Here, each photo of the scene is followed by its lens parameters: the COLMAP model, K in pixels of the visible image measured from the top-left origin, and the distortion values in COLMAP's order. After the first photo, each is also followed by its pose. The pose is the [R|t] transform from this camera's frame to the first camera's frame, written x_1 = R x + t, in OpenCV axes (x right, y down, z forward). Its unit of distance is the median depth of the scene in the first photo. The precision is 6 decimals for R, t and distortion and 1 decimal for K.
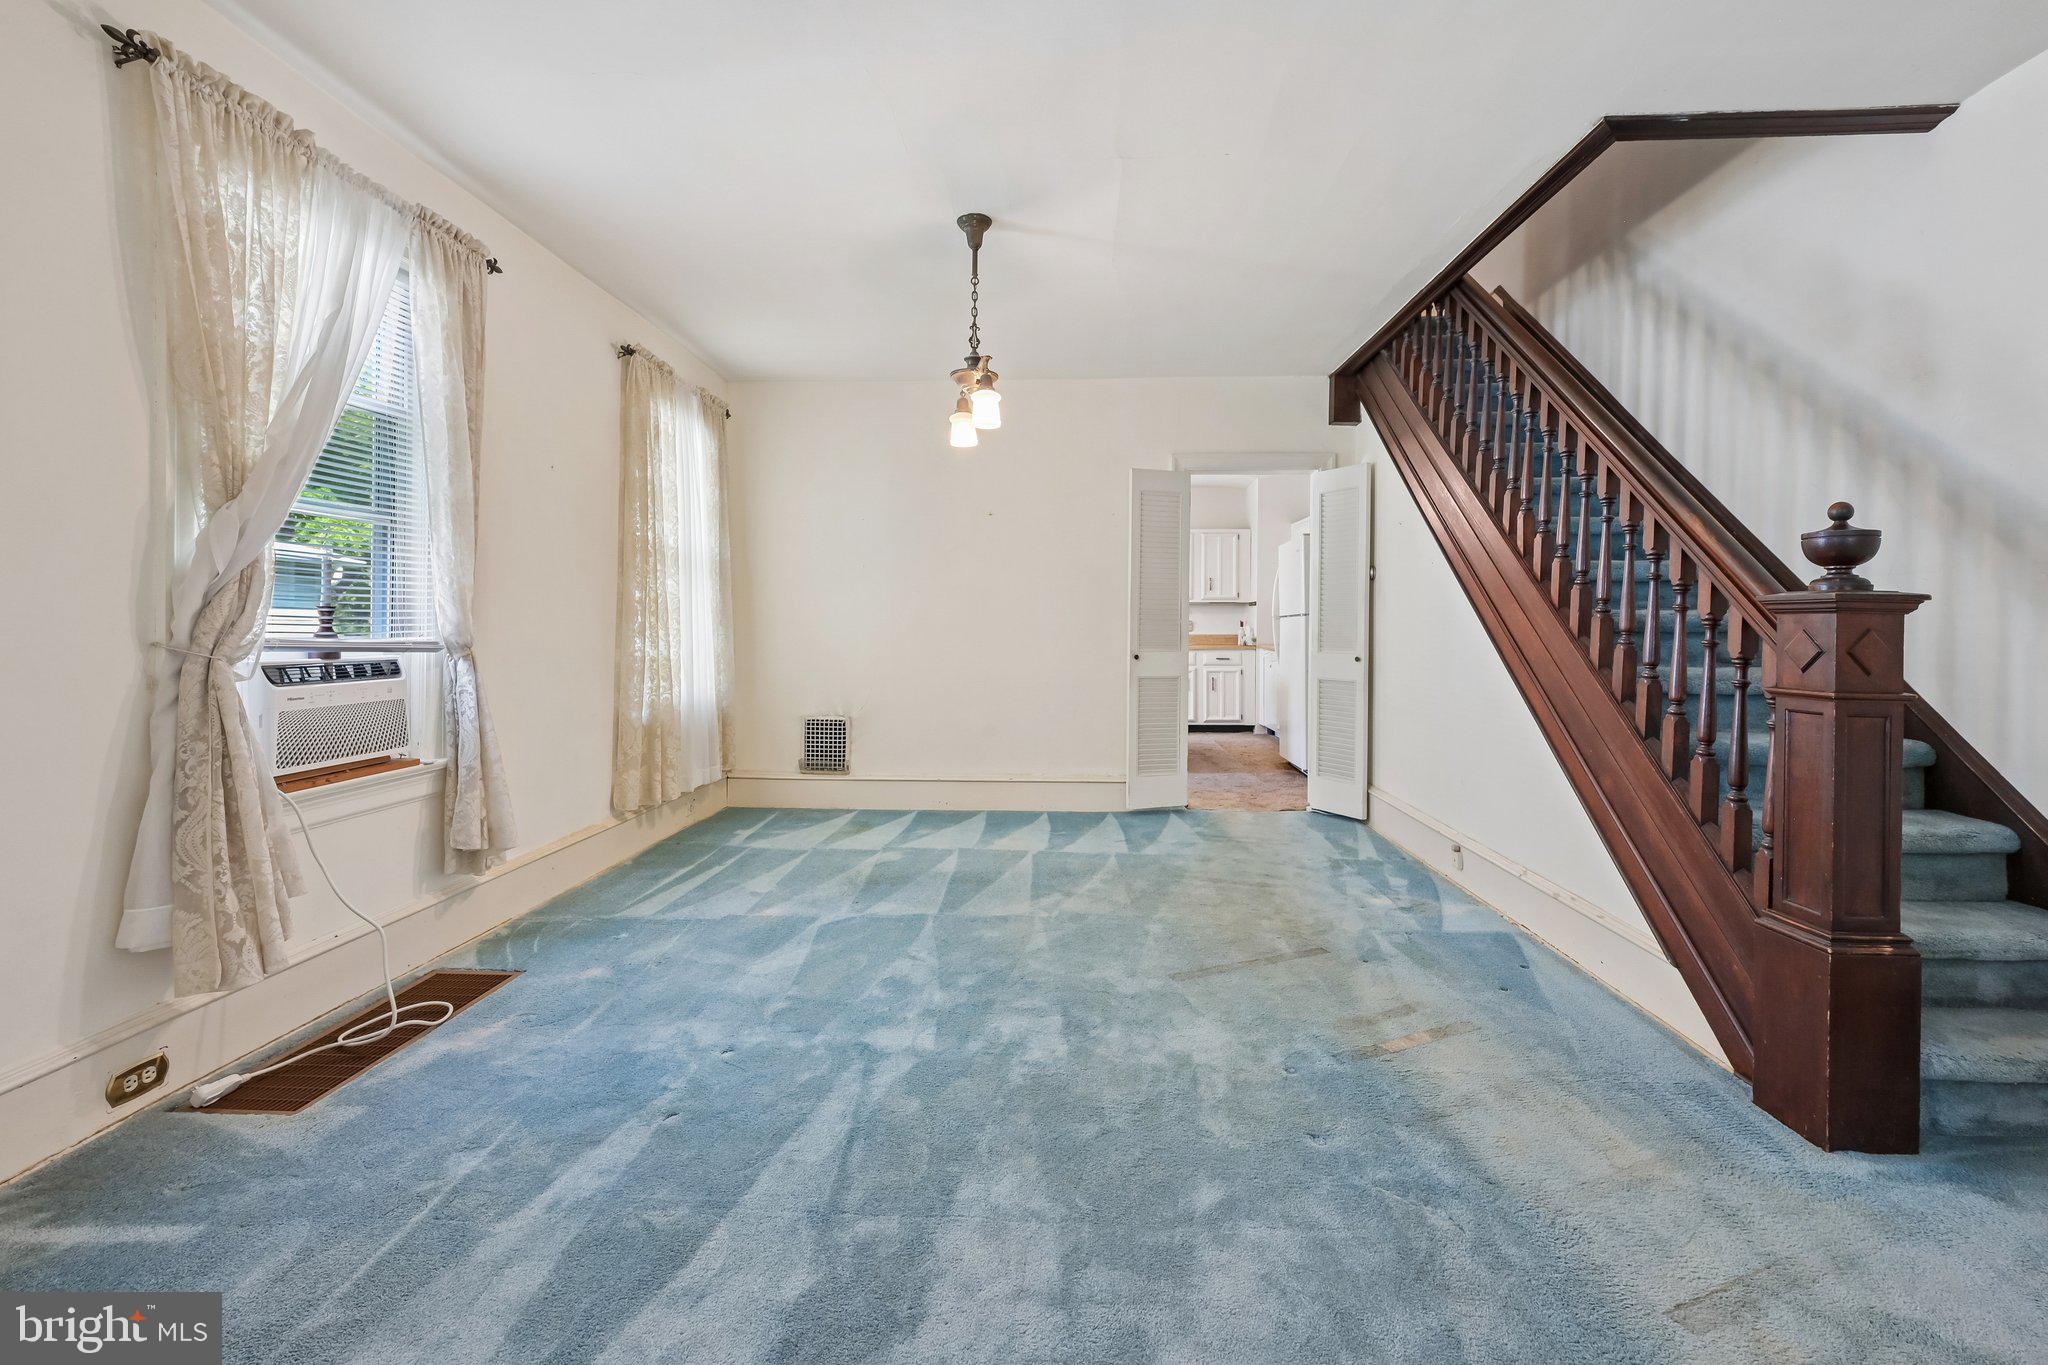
lens RADIAL K [[858.3, 0, 1037.9], [0, 858.3, 631.4], [0, 0, 1]] dist [0.002194, 0.000186]
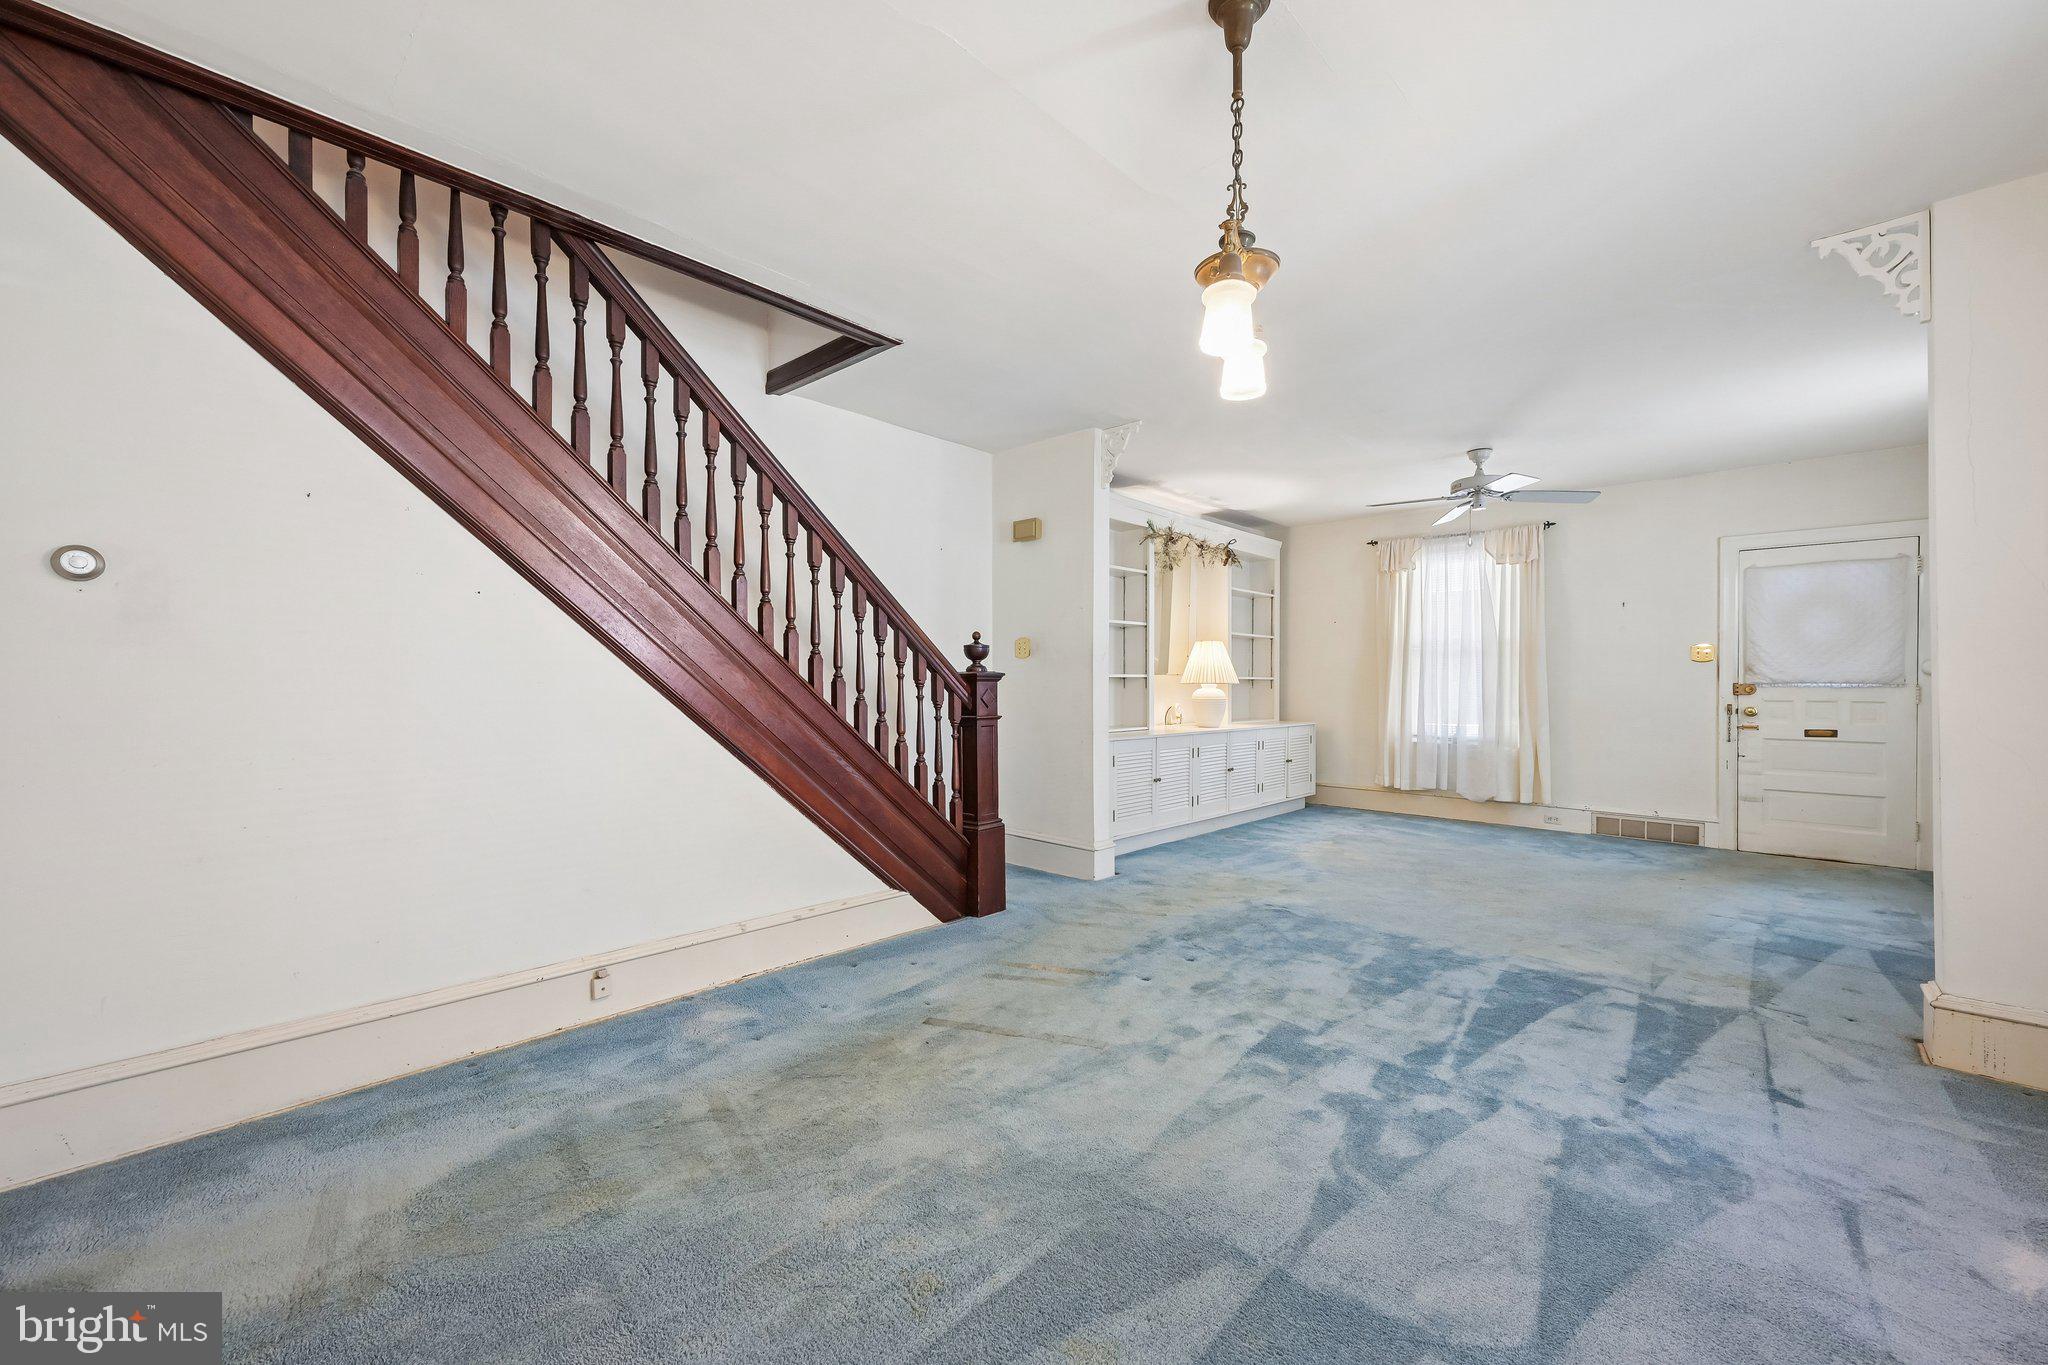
lens RADIAL K [[836.9, 0, 1020.8], [0, 836.9, 688.2], [0, 0, 1]] dist [-0.001990, -0.000228]
pose [[-0.766162, -0.013832, 0.642498, -0.383864], [-0.005096, 0.999868, 0.015449, -0.025285], [-0.642627, 0.008562, -0.766131, 1.810316]]
